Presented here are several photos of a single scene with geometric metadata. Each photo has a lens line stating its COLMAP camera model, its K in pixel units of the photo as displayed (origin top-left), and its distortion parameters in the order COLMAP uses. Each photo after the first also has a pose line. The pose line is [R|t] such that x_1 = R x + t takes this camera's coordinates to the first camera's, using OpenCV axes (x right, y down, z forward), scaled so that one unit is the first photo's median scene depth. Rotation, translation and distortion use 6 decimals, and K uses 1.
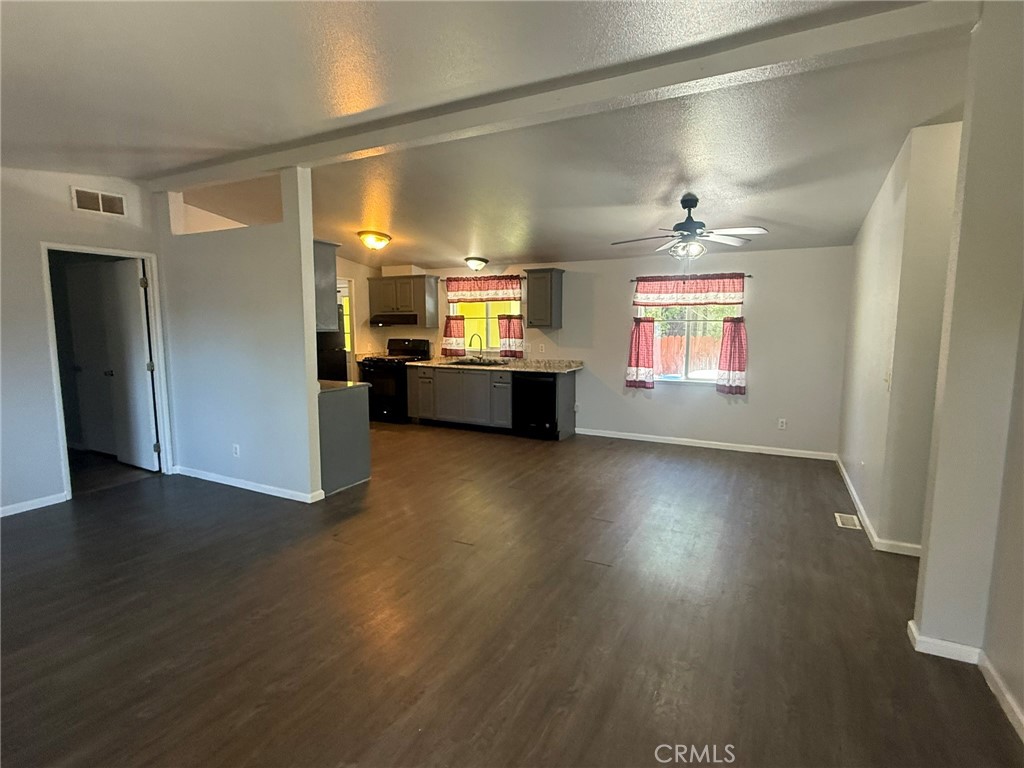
lens RADIAL K [[516.5, 0, 512.0], [0, 516.5, 384.0], [0, 0, 1]] dist [-0.001474, -0.000145]
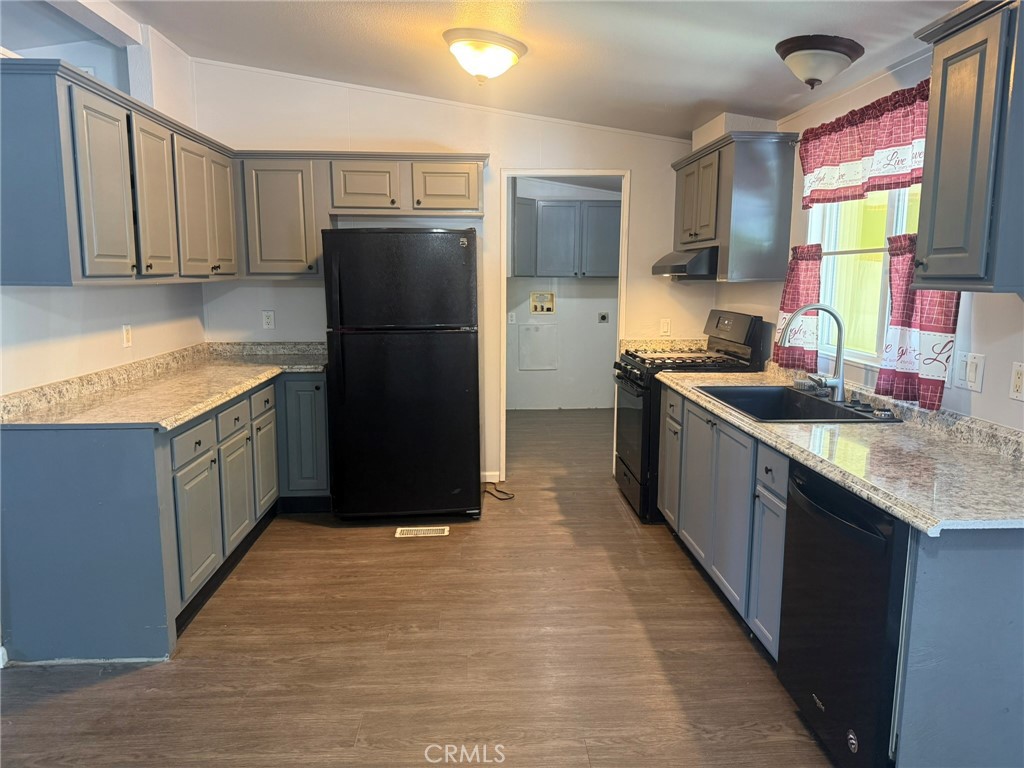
lens RADIAL K [[721.9, 0, 515.5], [0, 721.9, 385.5], [0, 0, 1]] dist [0.116449, -0.169796]
pose [[0.505130, 0.131580, -0.852954, 0.213649], [-0.103937, 0.990391, 0.091229, -0.071592], [0.856762, 0.042571, 0.513953, 0.635439]]
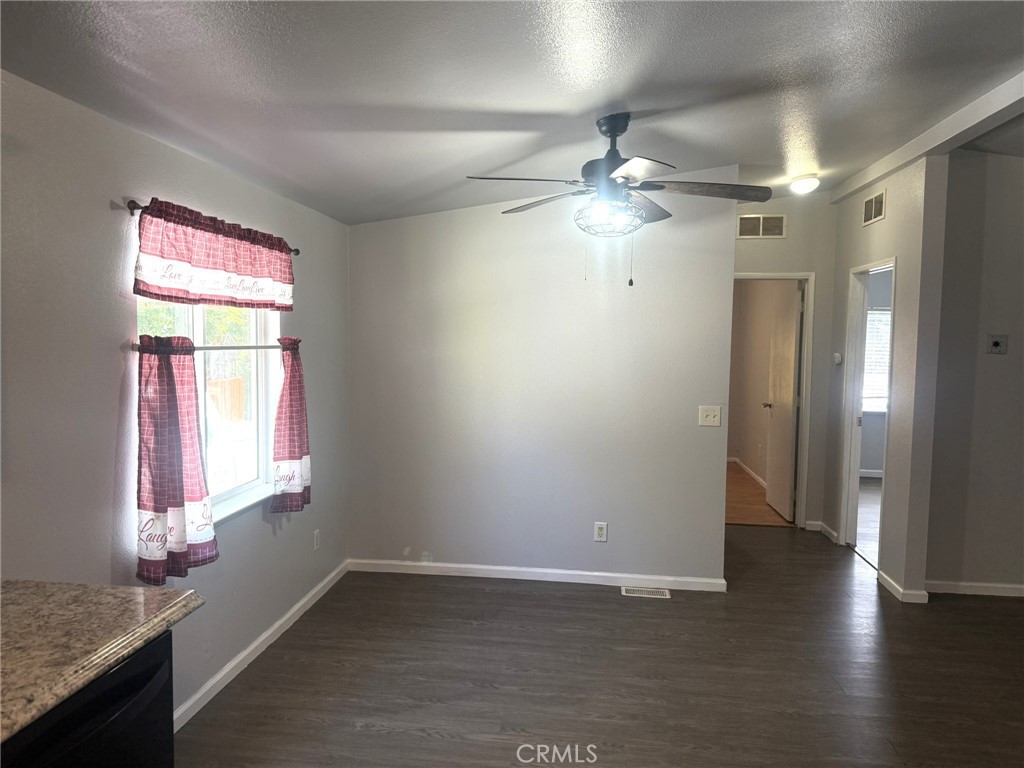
lens RADIAL K [[727.6, 0, 513.7], [0, 727.6, 389.1], [0, 0, 1]] dist [0.048426, -0.006081]
pose [[-0.354369, -0.076485, 0.931973, -0.187395], [0.086559, 0.989687, 0.114135, -0.114350], [-0.931091, 0.121117, -0.344094, 0.841919]]
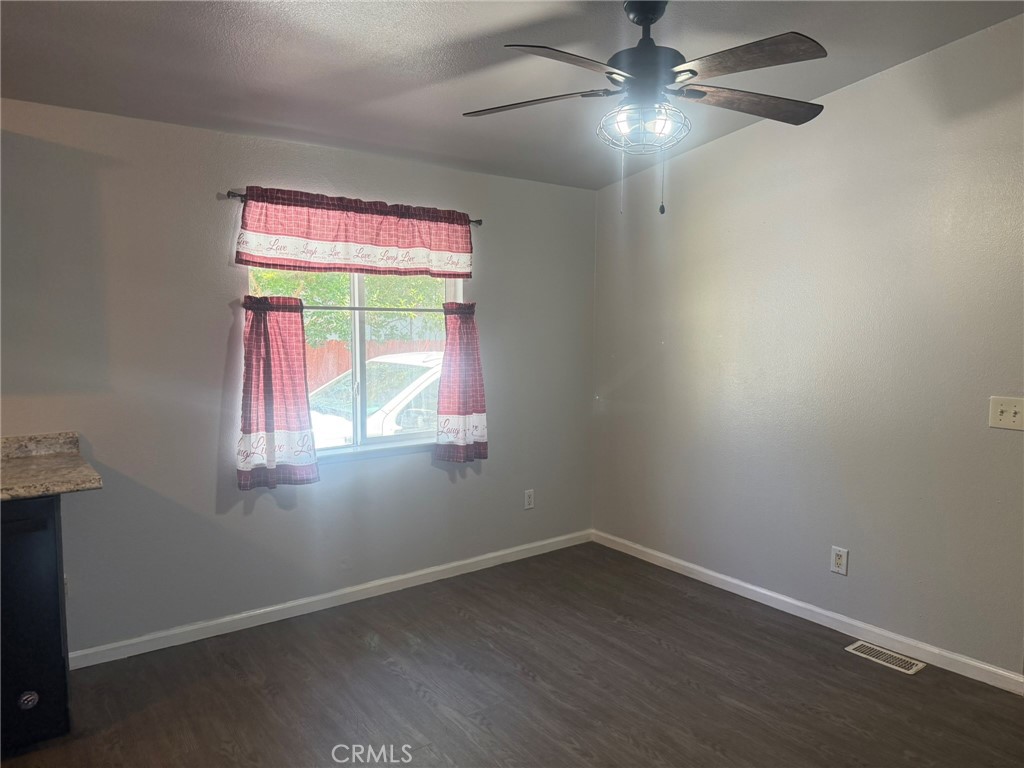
lens RADIAL K [[721.9, 0, 515.5], [0, 721.9, 385.5], [0, 0, 1]] dist [0.116449, -0.169796]
pose [[0.417380, -0.084255, 0.904818, -0.137025], [0.093183, 0.994412, 0.049614, -0.065921], [-0.903942, 0.063606, 0.422899, 0.541214]]
